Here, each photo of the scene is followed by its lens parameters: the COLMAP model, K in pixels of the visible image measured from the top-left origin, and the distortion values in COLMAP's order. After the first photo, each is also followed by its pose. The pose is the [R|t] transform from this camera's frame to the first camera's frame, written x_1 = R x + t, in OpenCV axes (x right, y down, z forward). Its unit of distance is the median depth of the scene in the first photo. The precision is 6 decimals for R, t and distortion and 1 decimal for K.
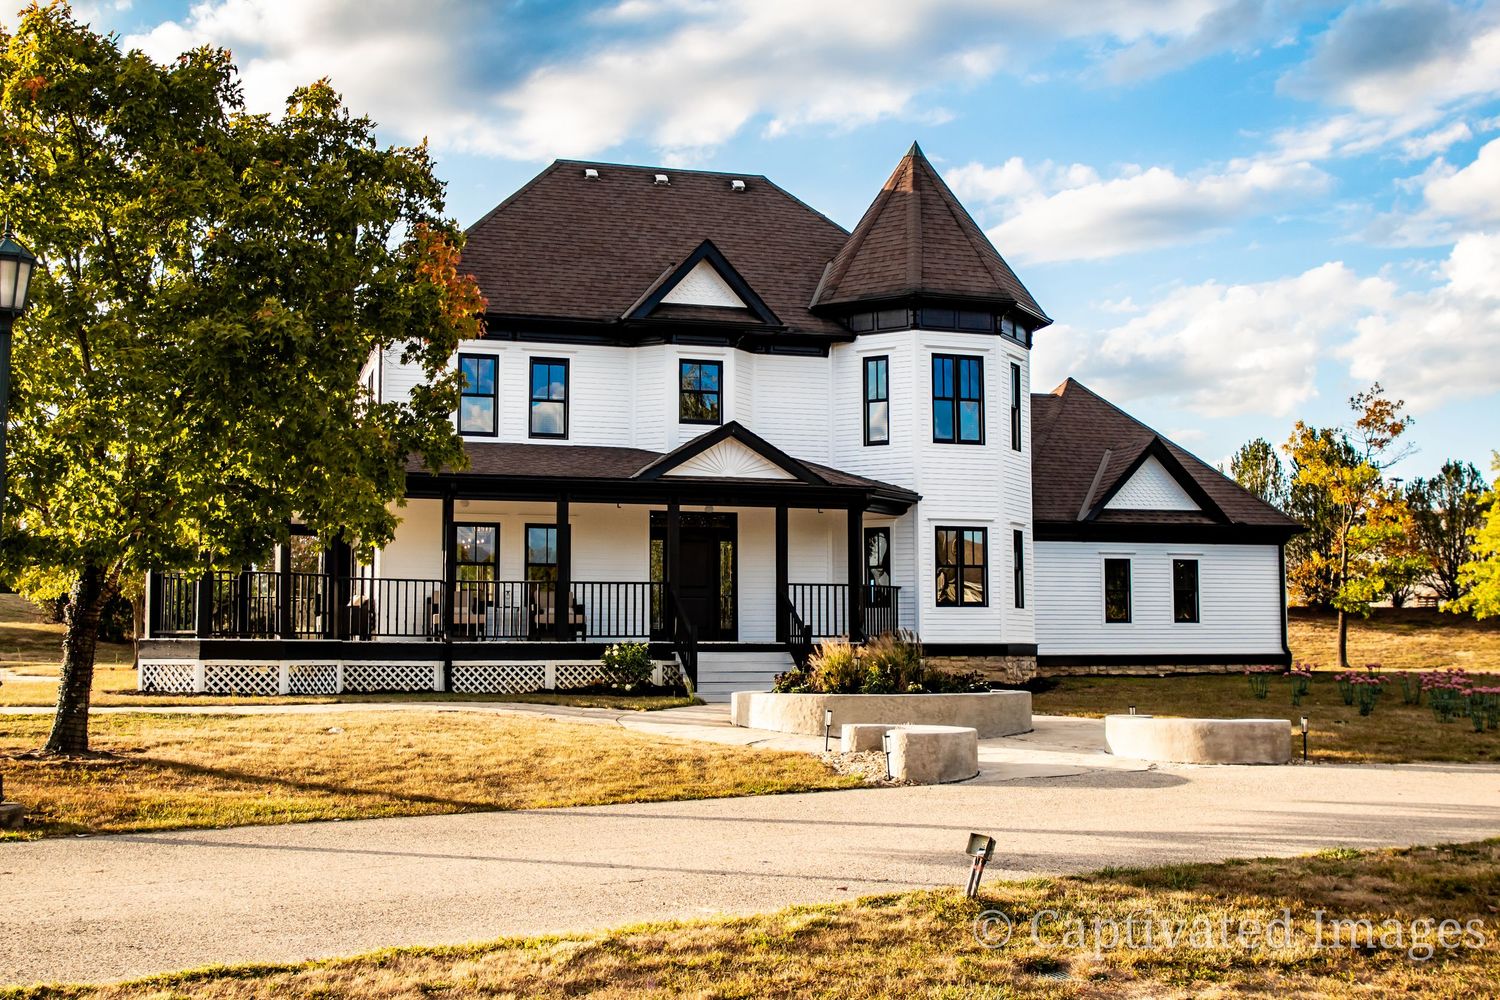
lens RADIAL K [[1723.6, 0, 780.0], [0, 1723.6, 500.3], [0, 0, 1]] dist [-0.070435, 0.020281]
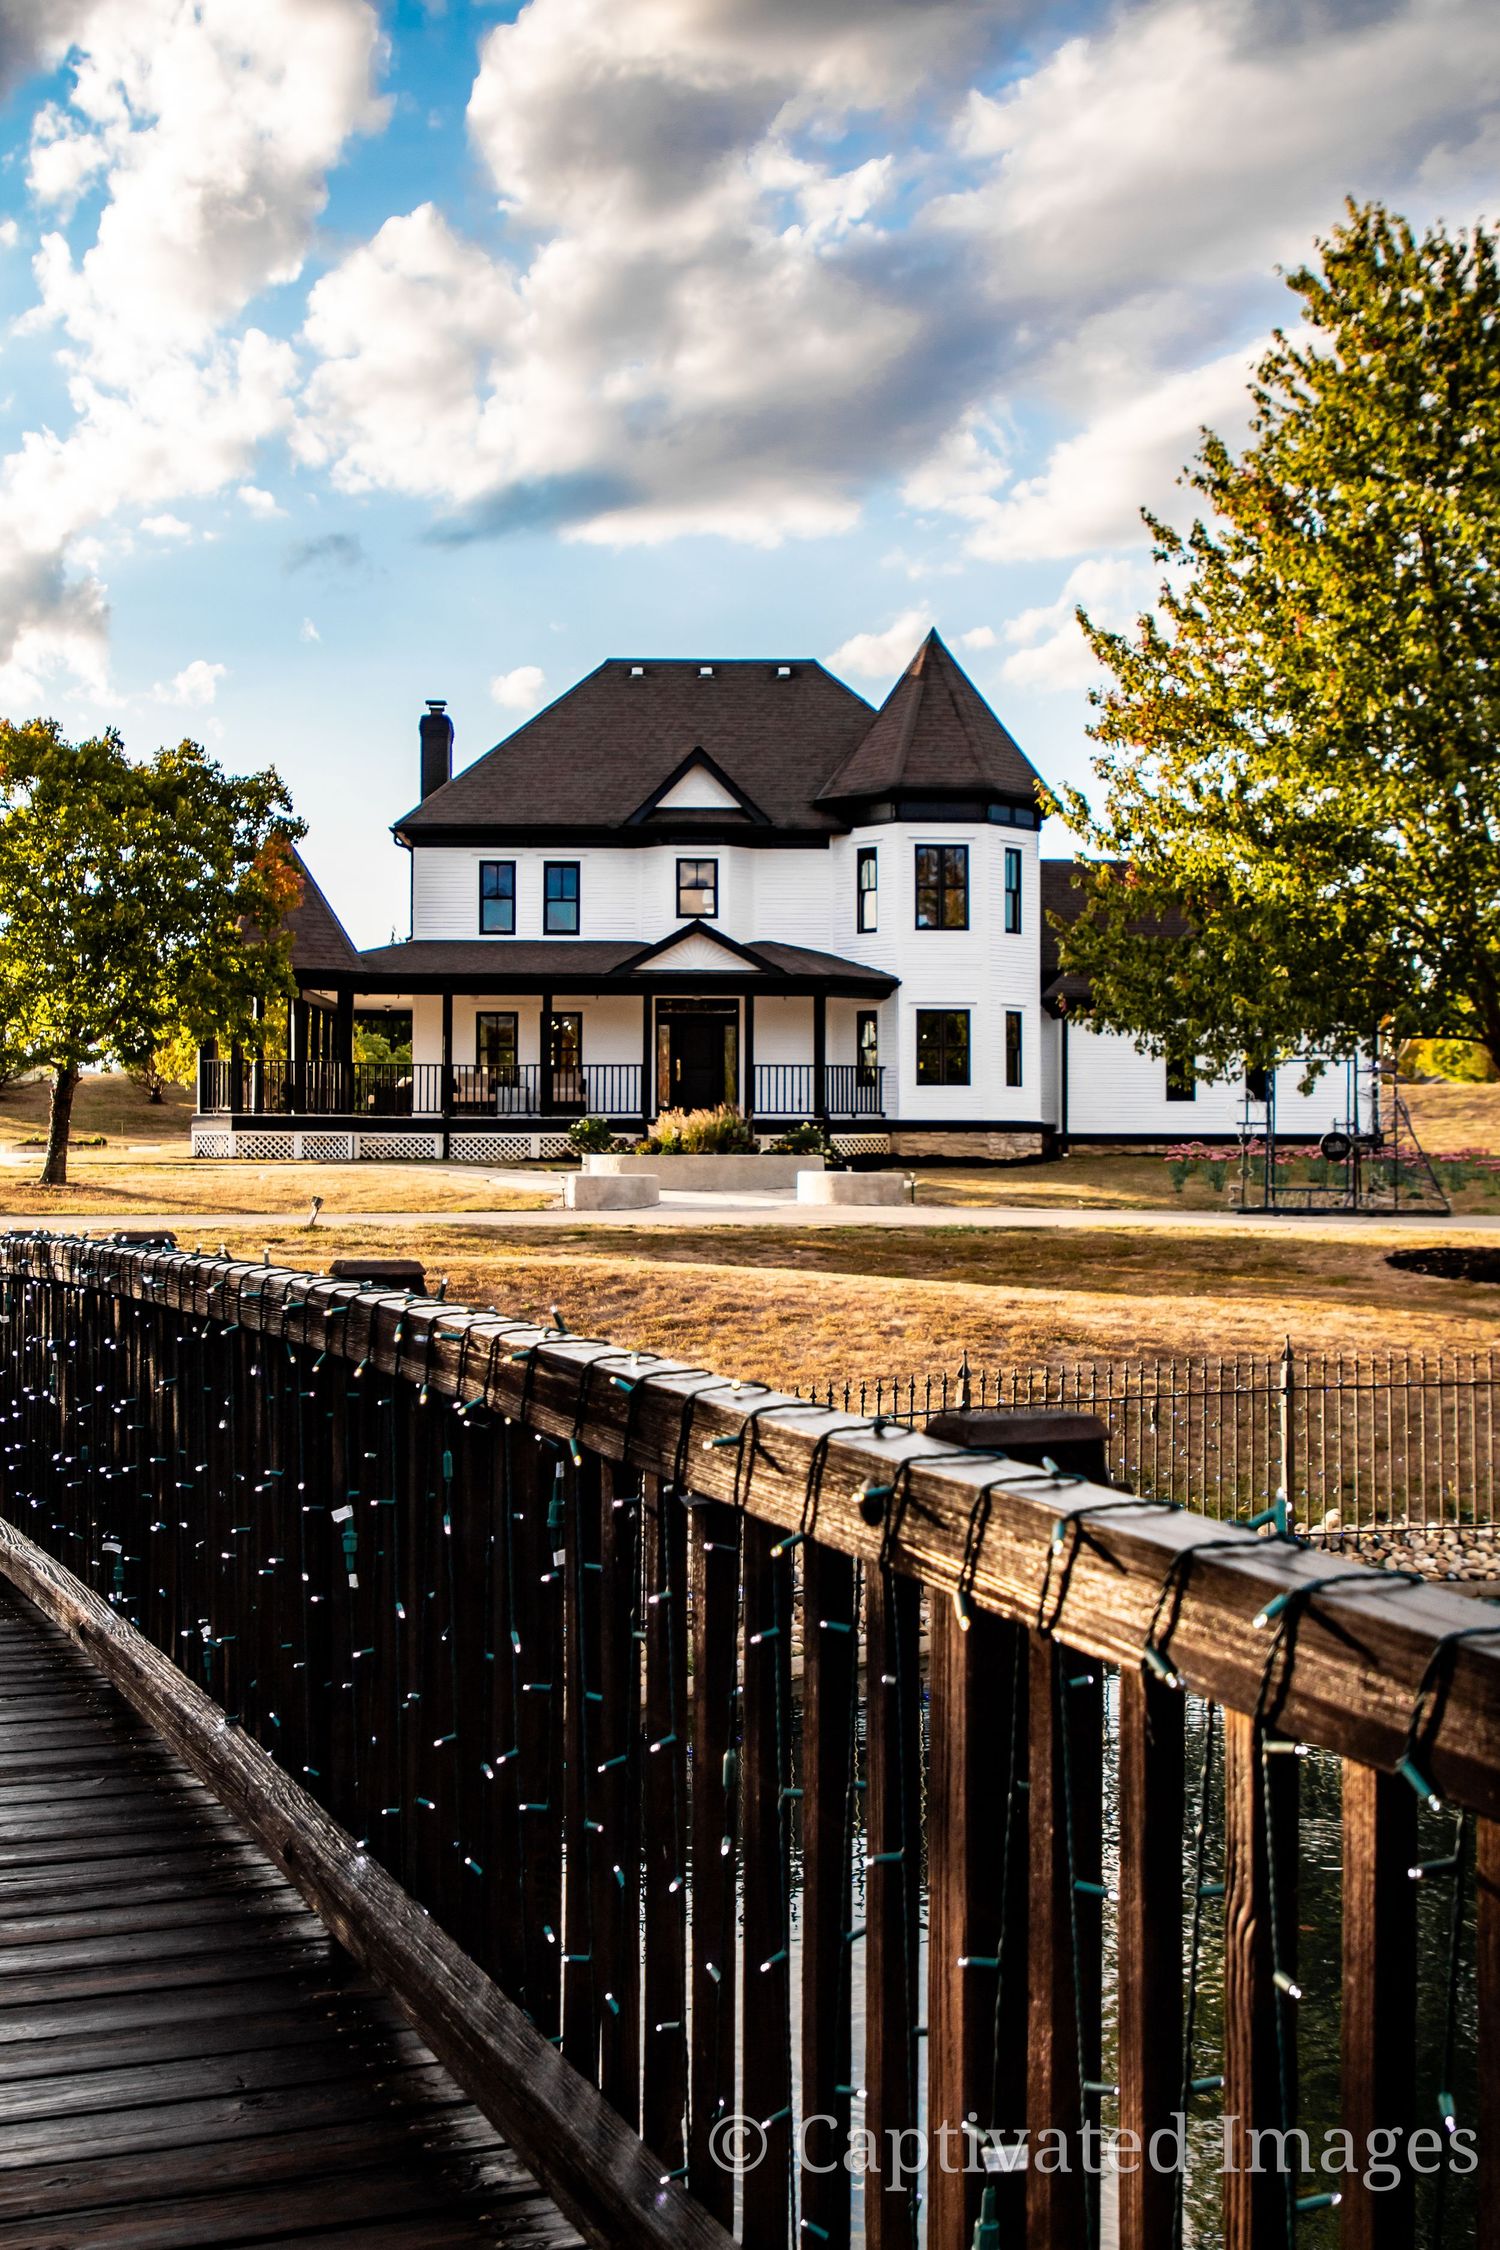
lens RADIAL K [[2585.4, 0, 750.0], [0, 2585.4, 1125.0], [0, 0, 1]] dist [-0.070435, 0.020281]
pose [[0.955683, 0.002997, -0.294382, 0.458787], [0.020570, 0.996824, 0.076928, -0.038337], [0.293678, -0.079574, 0.952587, -0.543898]]
